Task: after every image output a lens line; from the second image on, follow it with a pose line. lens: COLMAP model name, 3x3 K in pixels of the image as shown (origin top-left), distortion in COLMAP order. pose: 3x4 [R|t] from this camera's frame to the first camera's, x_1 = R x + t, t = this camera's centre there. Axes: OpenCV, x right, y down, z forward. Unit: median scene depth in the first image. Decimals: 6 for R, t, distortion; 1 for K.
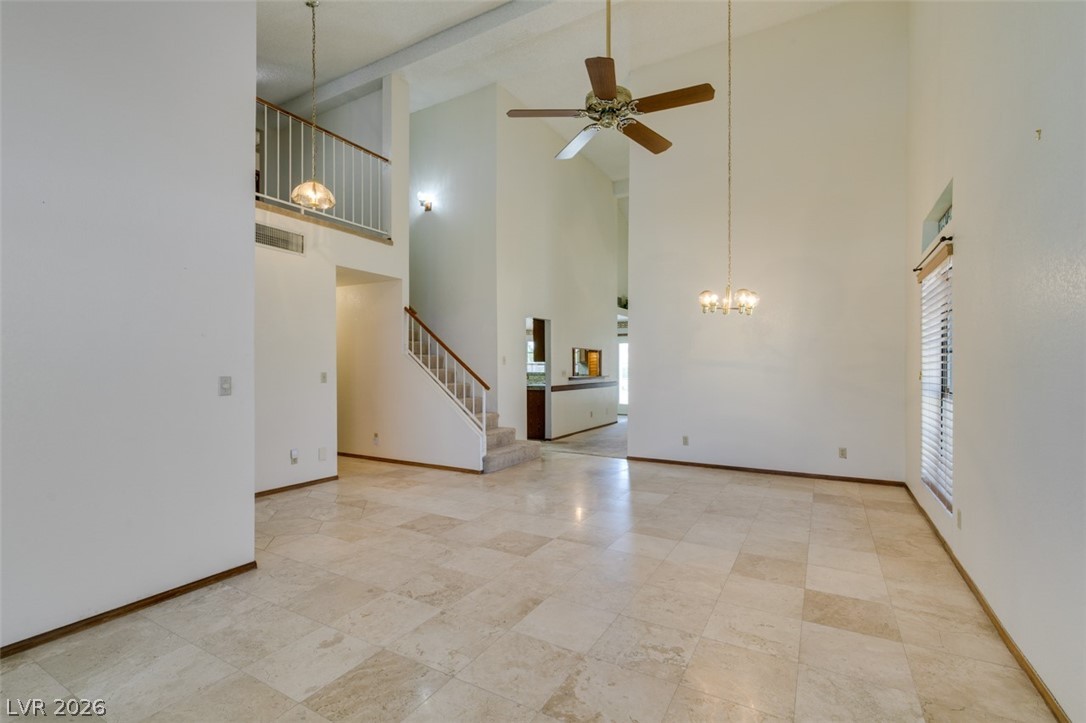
lens RADIAL K [[488.2, 0, 545.2], [0, 488.2, 362.9], [0, 0, 1]] dist [0.008359, -0.003376]
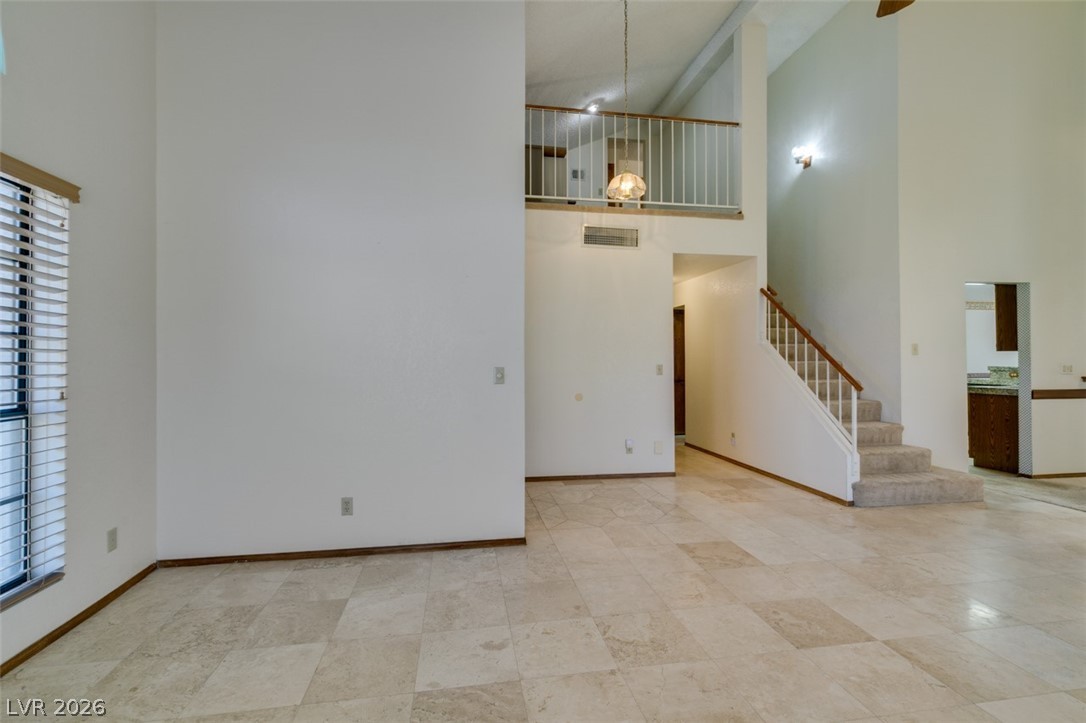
lens RADIAL K [[488.2, 0, 539.7], [0, 488.2, 355.0], [0, 0, 1]] dist [0.008359, -0.003376]
pose [[0.633515, -0.008353, -0.773686, 0.236537], [0.007090, 0.999962, -0.004991, 0.005381], [0.773698, -0.002324, 0.633550, 0.302190]]
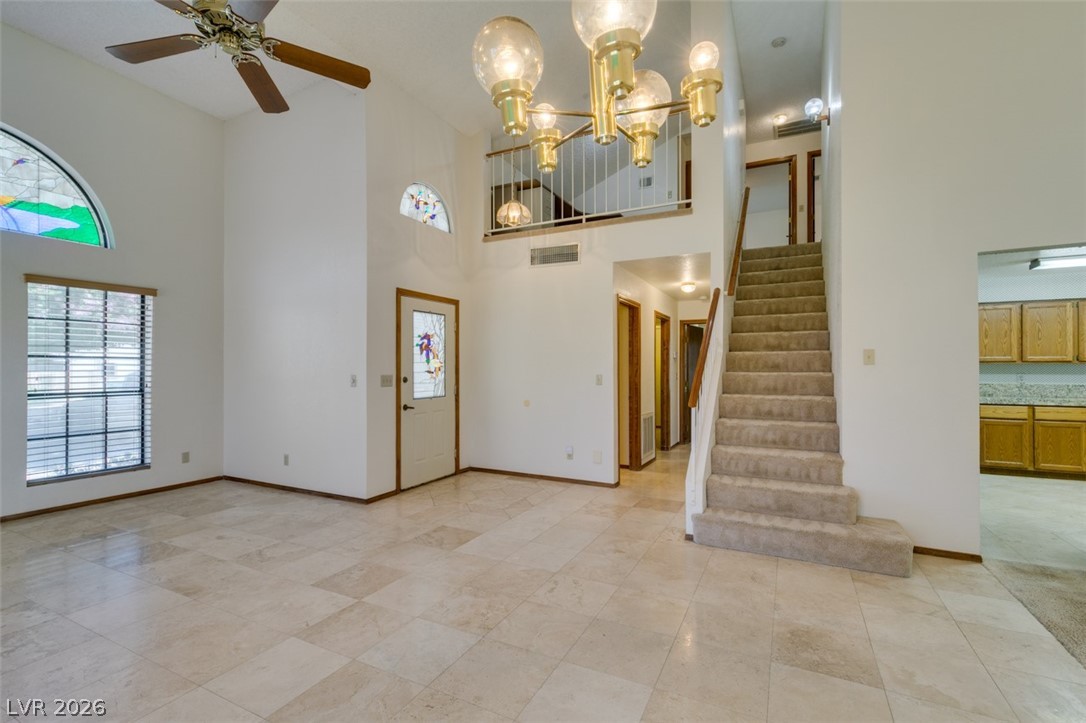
lens RADIAL K [[488.2, 0, 543.7], [0, 488.2, 363.0], [0, 0, 1]] dist [0.008359, -0.003376]
pose [[0.051062, -0.010019, -0.998645, 0.817376], [0.007000, 0.999929, -0.009674, 0.007093], [0.998671, -0.006496, 0.051129, 1.297458]]
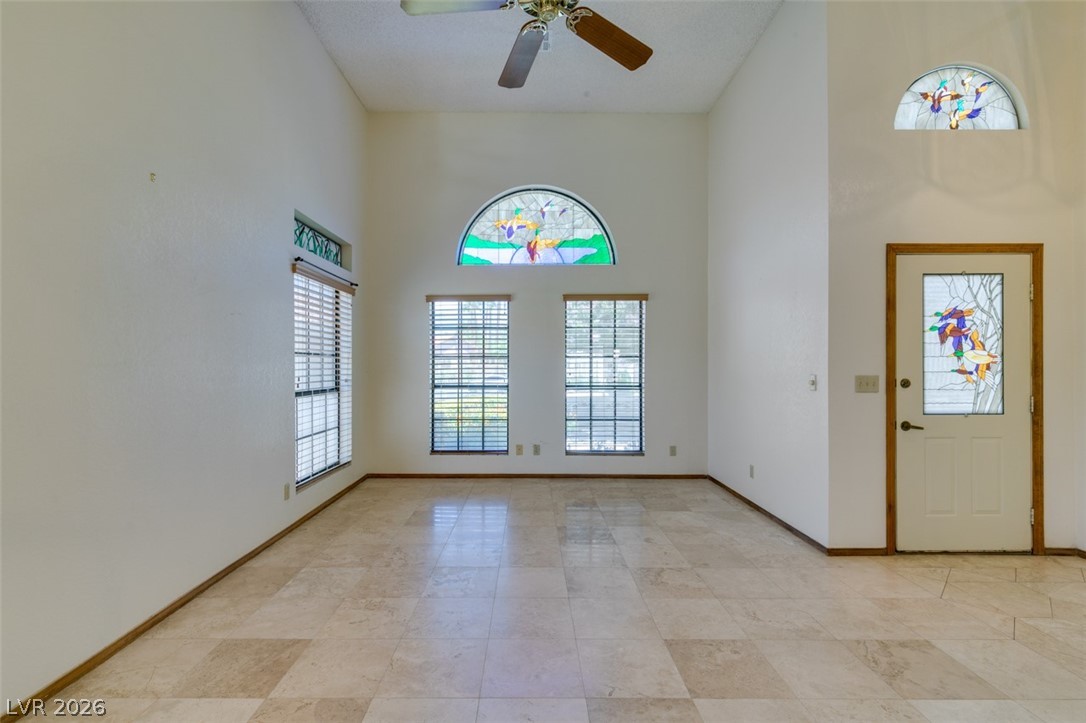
lens RADIAL K [[488.2, 0, 531.5], [0, 488.2, 369.4], [0, 0, 1]] dist [0.008359, -0.003376]
pose [[-0.867211, 0.002845, -0.497933, 0.442452], [0.003208, 0.999995, 0.000127, 0.010658], [0.497931, -0.001488, -0.867215, 1.422609]]
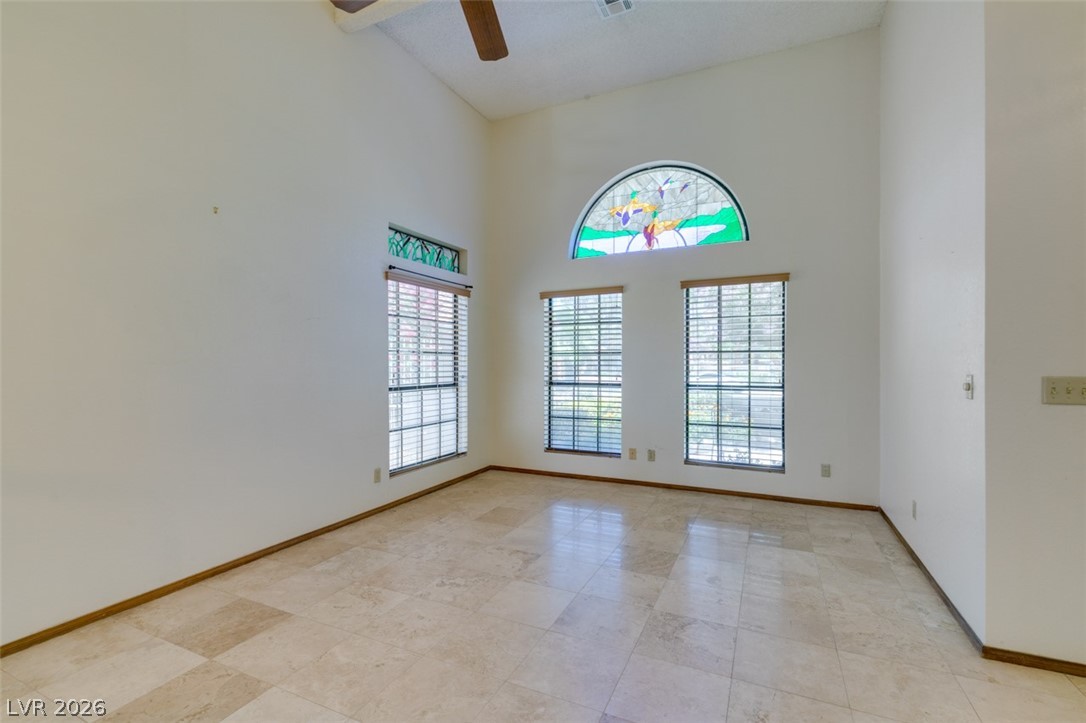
lens RADIAL K [[488.2, 0, 544.4], [0, 488.2, 363.1], [0, 0, 1]] dist [0.008359, -0.003376]
pose [[-0.996643, 0.001430, -0.081853, 0.066144], [0.002146, 0.999960, -0.008669, 0.012271], [0.081837, -0.008816, -0.996607, 1.450034]]
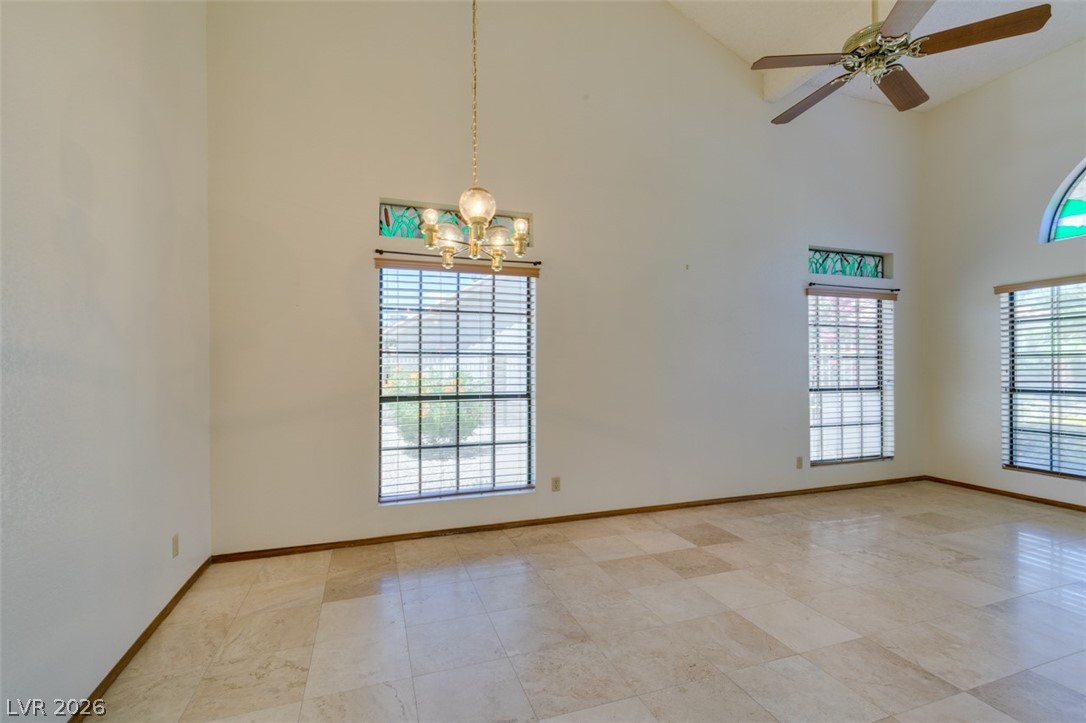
lens RADIAL K [[488.2, 0, 538.4], [0, 488.2, 364.2], [0, 0, 1]] dist [0.008359, -0.003376]
pose [[-0.755674, 0.006449, 0.654916, 0.018883], [-0.002800, 0.999911, -0.013076, 0.012679], [-0.654942, -0.011715, -0.755589, 1.784073]]
